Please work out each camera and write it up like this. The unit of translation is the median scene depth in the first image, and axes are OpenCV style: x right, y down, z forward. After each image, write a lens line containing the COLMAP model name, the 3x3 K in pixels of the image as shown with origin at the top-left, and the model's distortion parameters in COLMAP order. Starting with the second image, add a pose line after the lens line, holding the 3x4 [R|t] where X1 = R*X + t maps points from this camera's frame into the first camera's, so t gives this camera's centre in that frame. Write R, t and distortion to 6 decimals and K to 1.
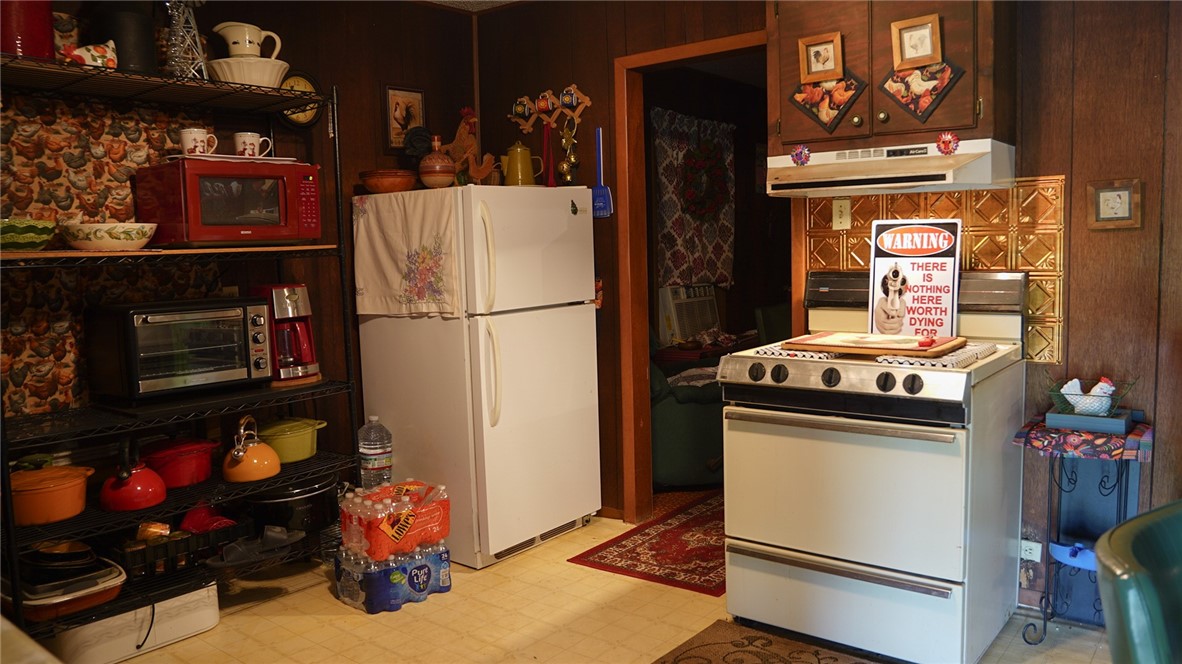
lens RADIAL K [[885.9, 0, 591.0], [0, 885.9, 332.6], [0, 0, 1]] dist [-0.070244, 0.020397]
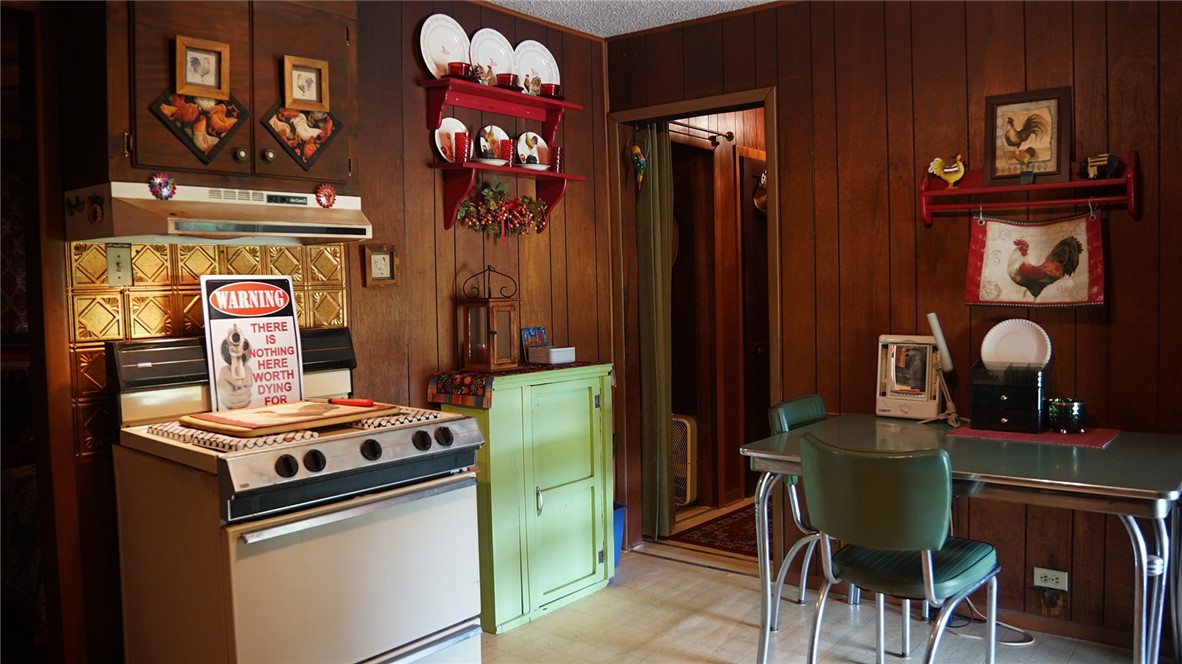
lens RADIAL K [[885.9, 0, 590.8], [0, 885.9, 331.1], [0, 0, 1]] dist [-0.070244, 0.020397]
pose [[0.031006, -0.029796, 0.999075, -0.515372], [0.119574, 0.992488, 0.025889, -0.055838], [-0.992341, 0.118661, 0.034336, 0.648546]]
